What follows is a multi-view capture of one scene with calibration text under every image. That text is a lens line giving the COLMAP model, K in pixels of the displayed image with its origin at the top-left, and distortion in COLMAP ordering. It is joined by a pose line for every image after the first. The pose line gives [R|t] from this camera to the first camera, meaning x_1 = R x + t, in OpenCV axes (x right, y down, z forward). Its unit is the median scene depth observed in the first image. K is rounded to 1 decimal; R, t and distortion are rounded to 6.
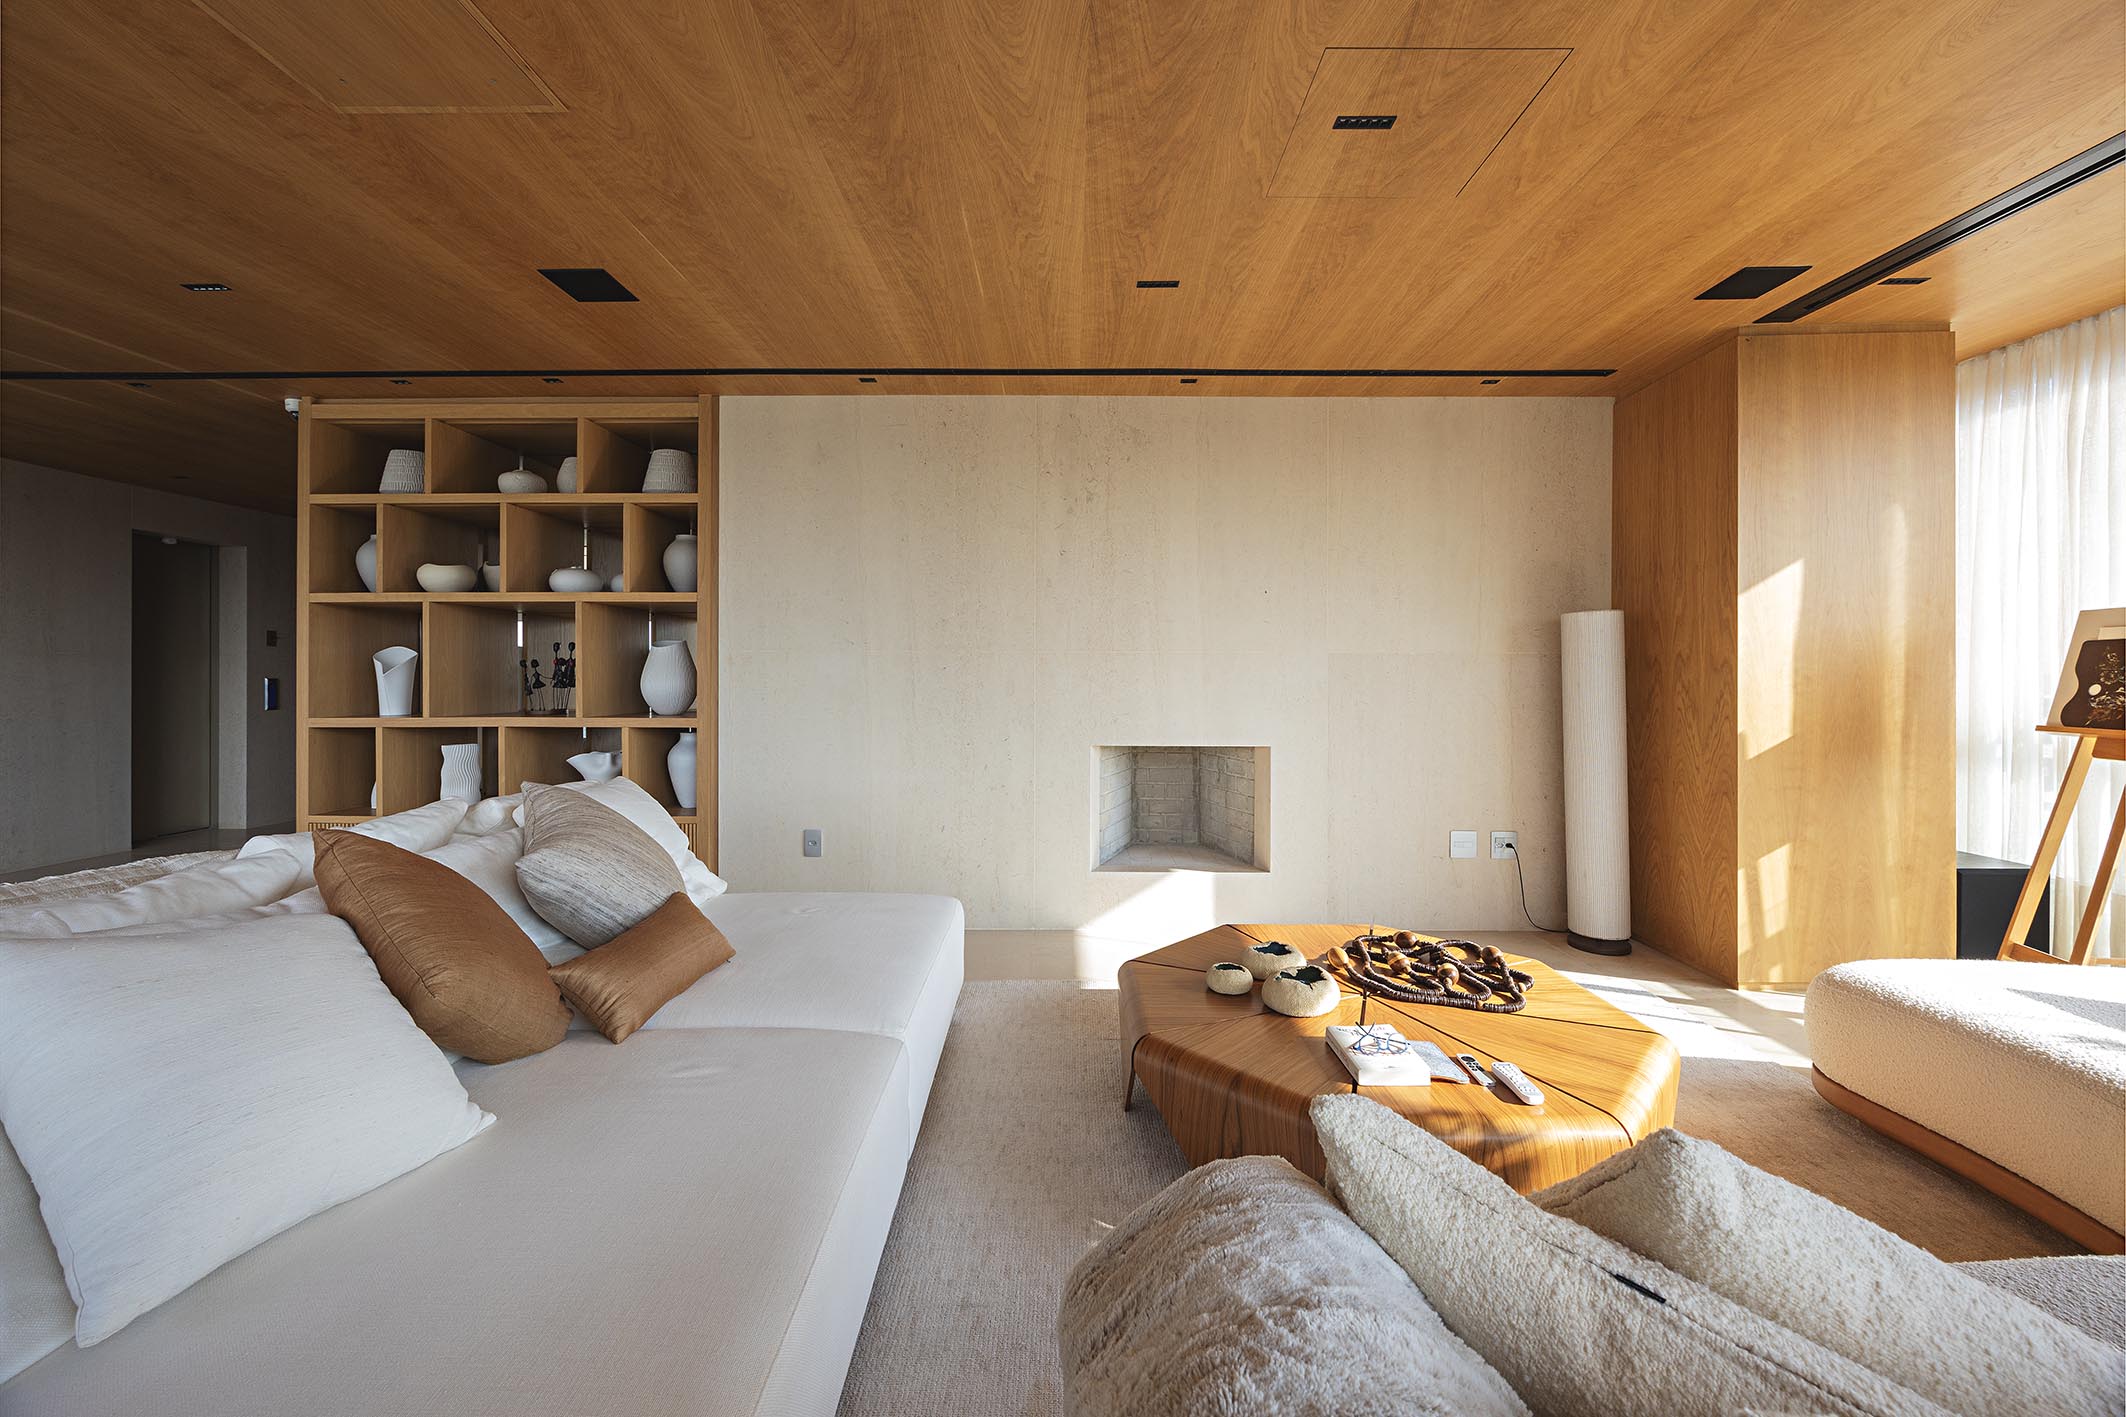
lens RADIAL K [[791.7, 0, 1072.8], [0, 791.7, 684.7], [0, 0, 1]] dist [-0.001790, -0.000168]
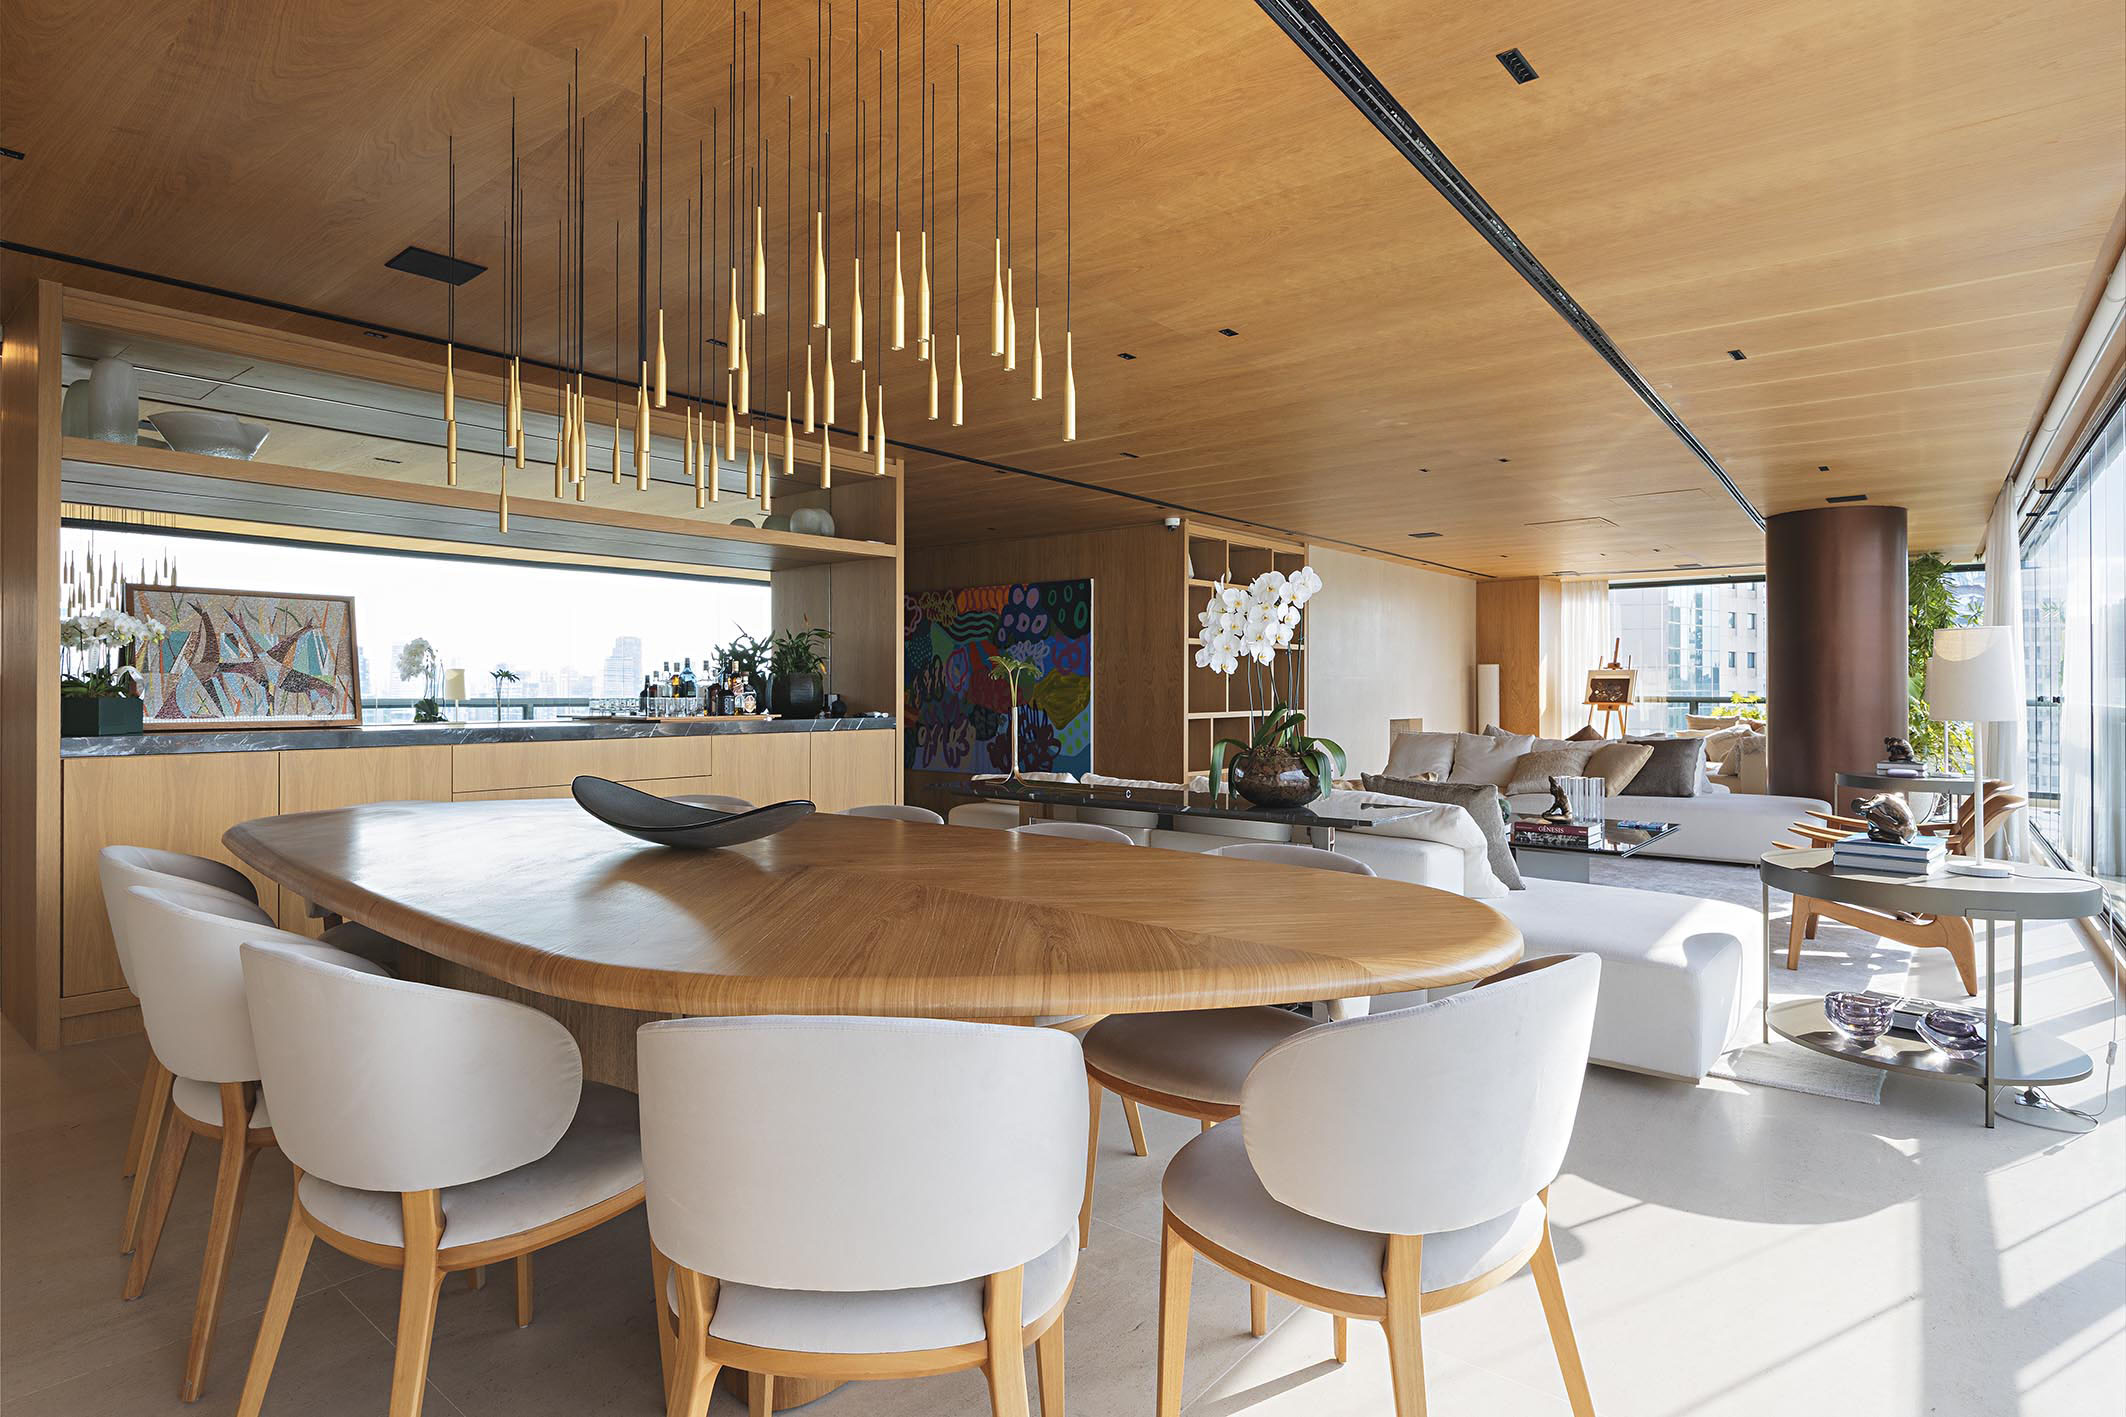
lens RADIAL K [[1009.2, 0, 1059.3], [0, 1009.2, 683.4], [0, 0, 1]] dist [0.000114, -0.000064]
pose [[0.672749, 0.002856, 0.739865, -2.969950], [0.004841, 0.999954, -0.008262, -0.005931], [-0.739855, 0.009140, 0.672705, -0.240235]]
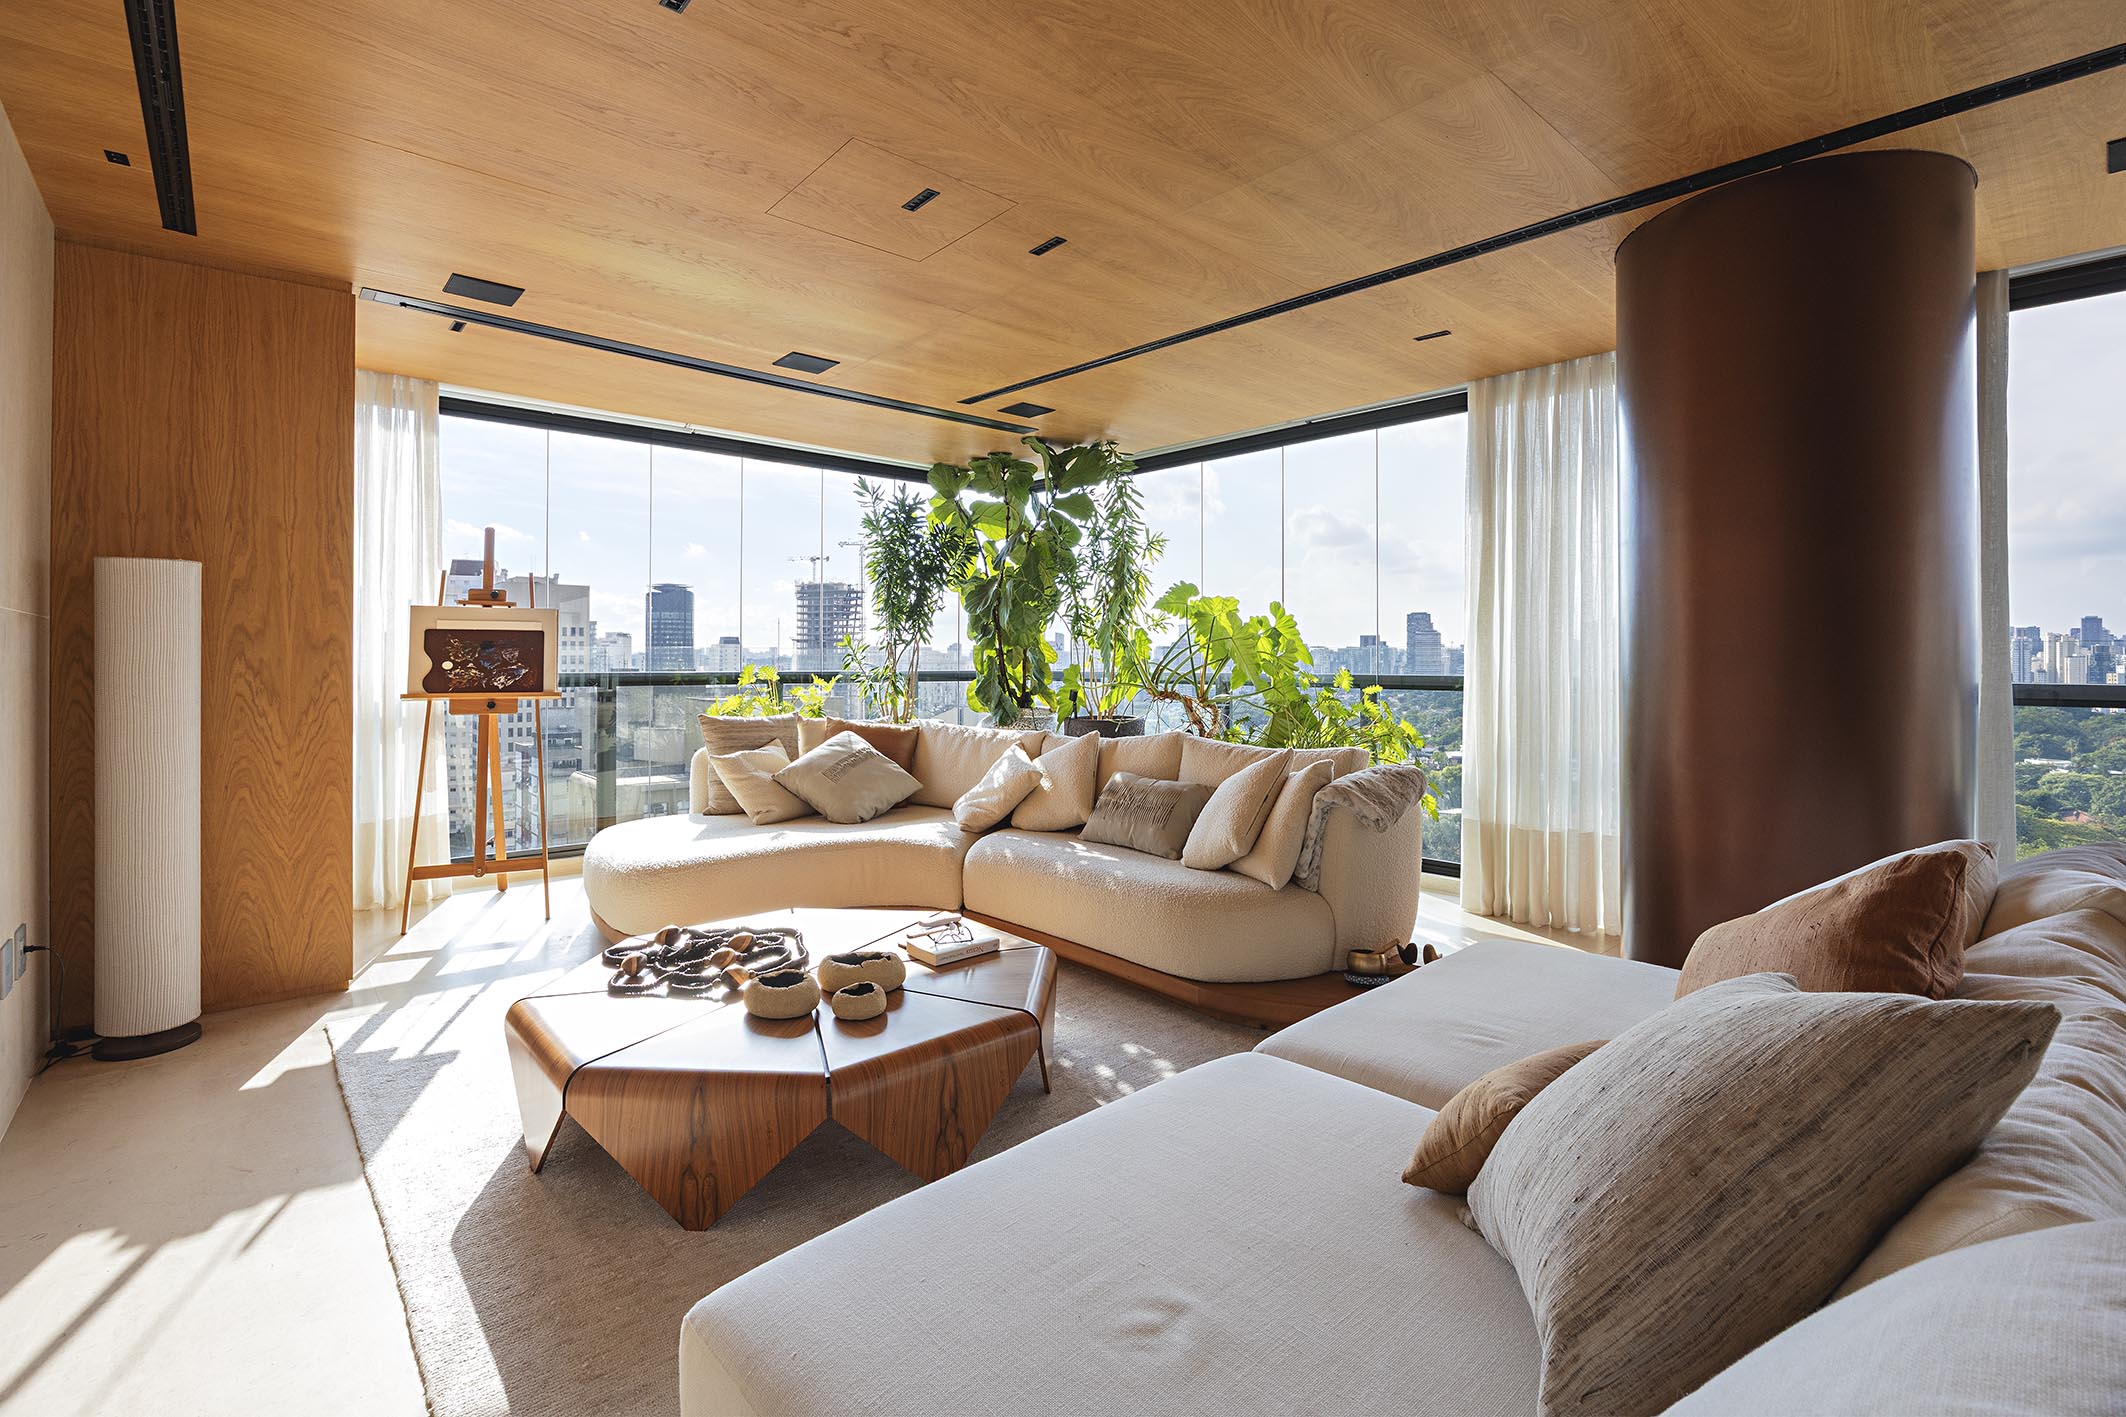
lens RADIAL K [[937.8, 0, 1055.6], [0, 937.8, 660.6], [0, 0, 1]] dist [-0.027748, -0.000068]
pose [[-0.655028, -0.002044, 0.755602, -0.472141], [0.004952, 0.999963, 0.006998, -0.006203], [-0.755588, 0.008325, -0.654994, 0.959301]]
